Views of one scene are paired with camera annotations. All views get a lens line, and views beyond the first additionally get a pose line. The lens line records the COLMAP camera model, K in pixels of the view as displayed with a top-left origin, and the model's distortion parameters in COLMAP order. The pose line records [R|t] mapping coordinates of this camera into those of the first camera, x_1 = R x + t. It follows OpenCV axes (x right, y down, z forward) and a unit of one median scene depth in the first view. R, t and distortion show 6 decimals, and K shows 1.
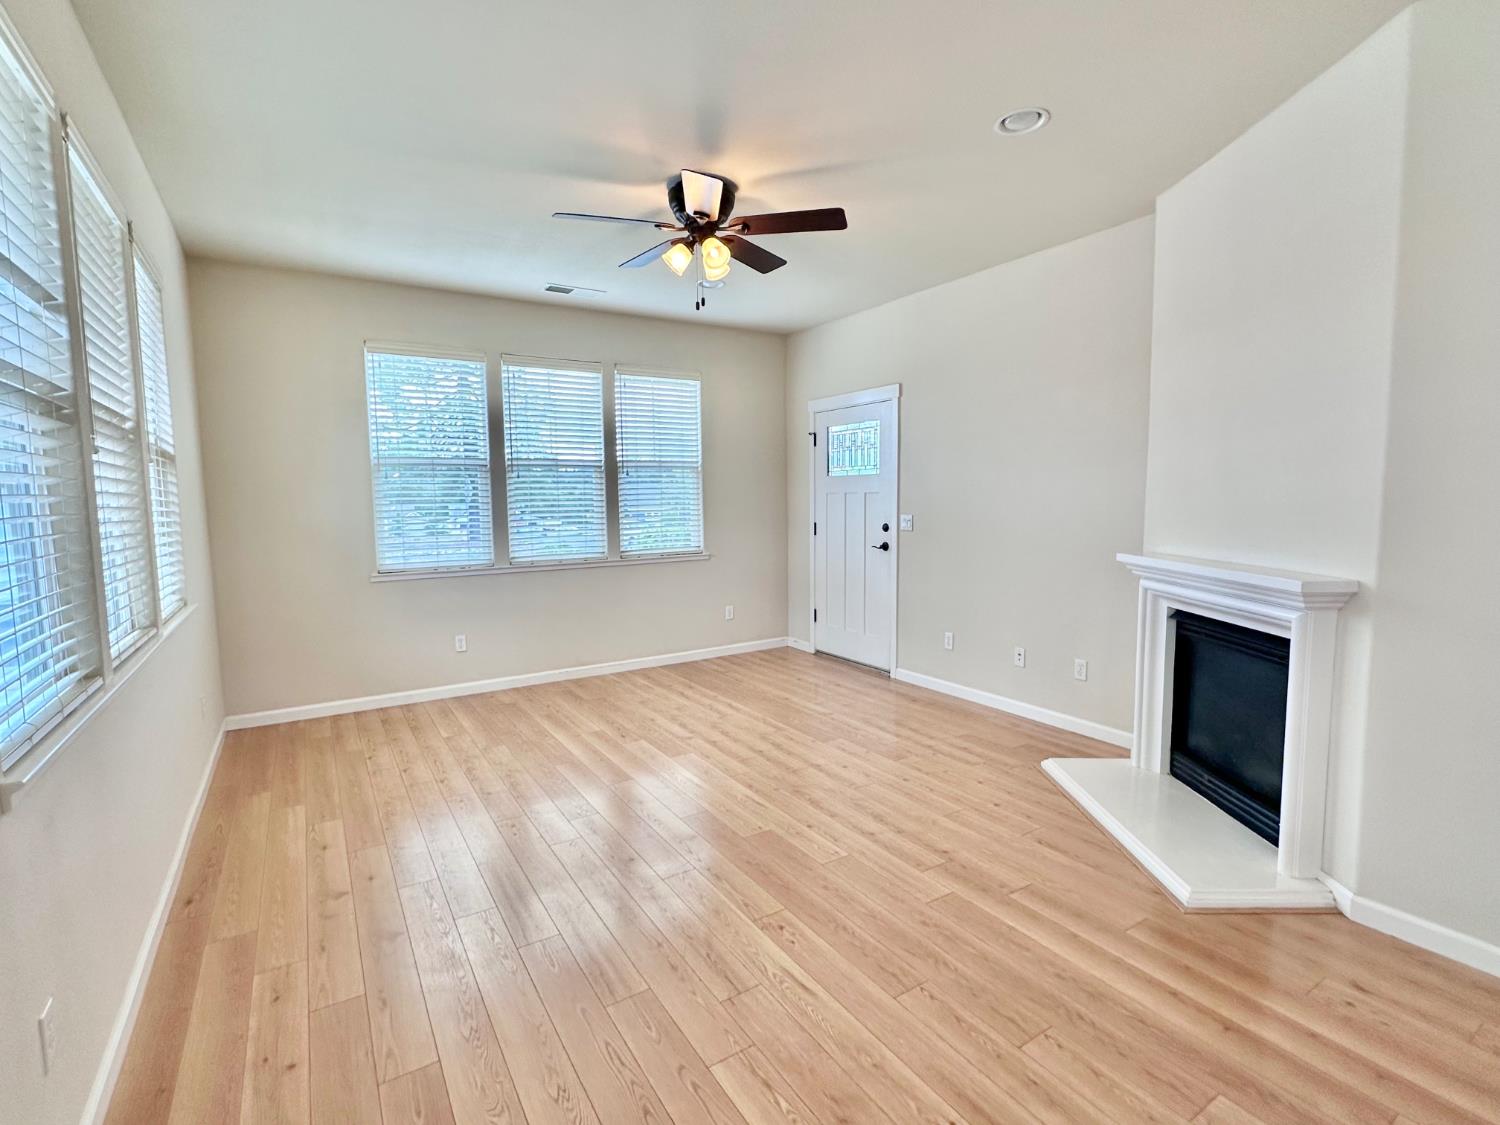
lens RADIAL K [[706.5, 0, 743.2], [0, 706.5, 558.8], [0, 0, 1]] dist [-0.004308, 0.001954]
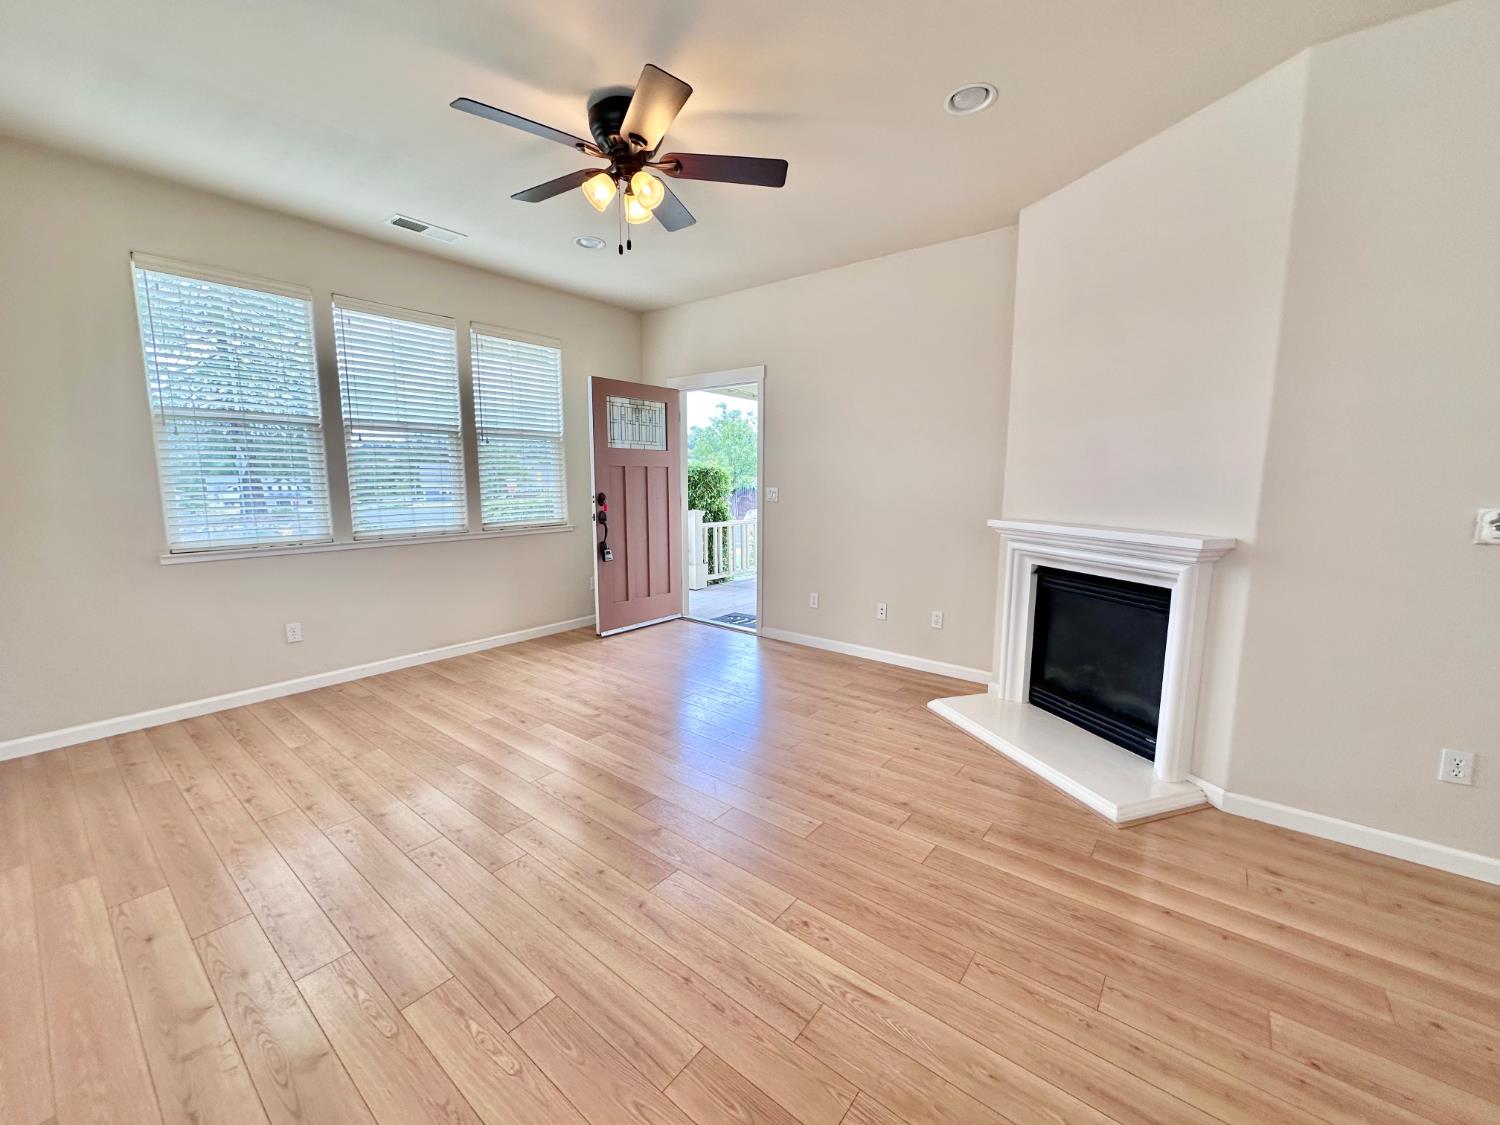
lens RADIAL K [[595.5, 0, 742.2], [0, 595.5, 558.9], [0, 0, 1]] dist [-0.001168, -0.000125]
pose [[0.943124, -0.028999, 0.331175, -0.175932], [0.013351, 0.998688, 0.049427, 0.003075], [-0.332174, -0.042194, 0.942274, 0.203778]]
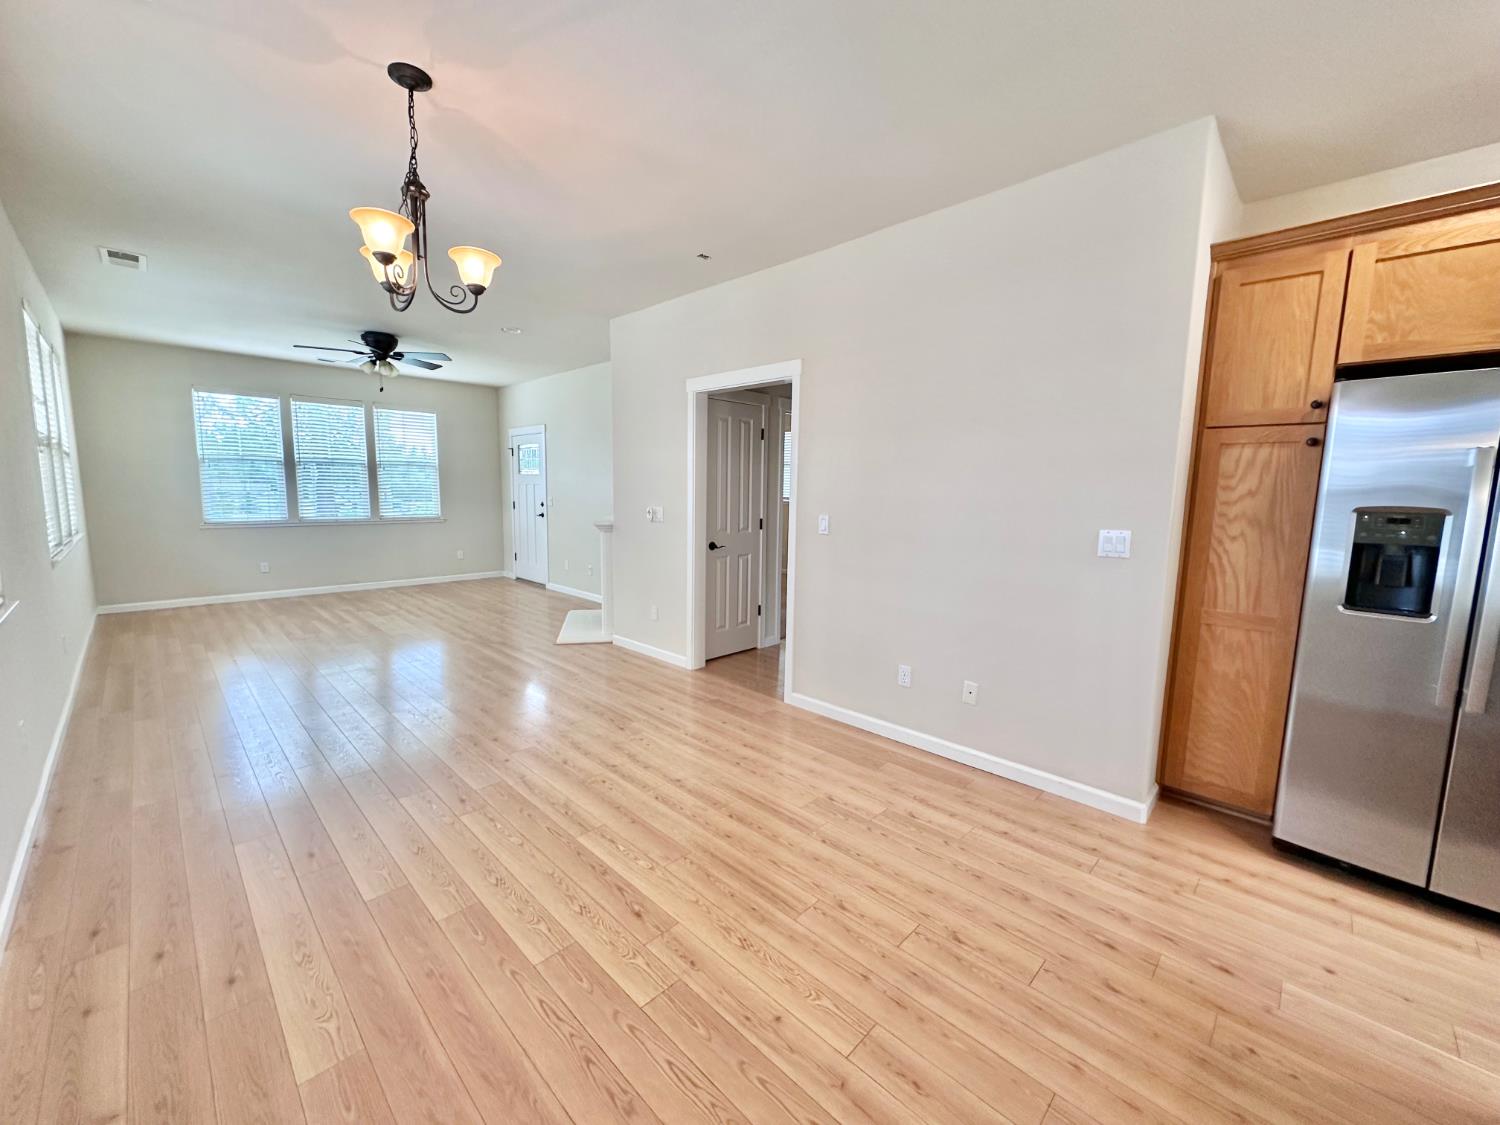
lens RADIAL K [[595.5, 0, 751.1], [0, 595.5, 563.2], [0, 0, 1]] dist [-0.001168, -0.000125]
pose [[0.971437, -0.001622, 0.237291, 0.543680], [-0.007249, 0.999307, 0.036506, 0.069083], [-0.237186, -0.037183, 0.970752, -0.906271]]
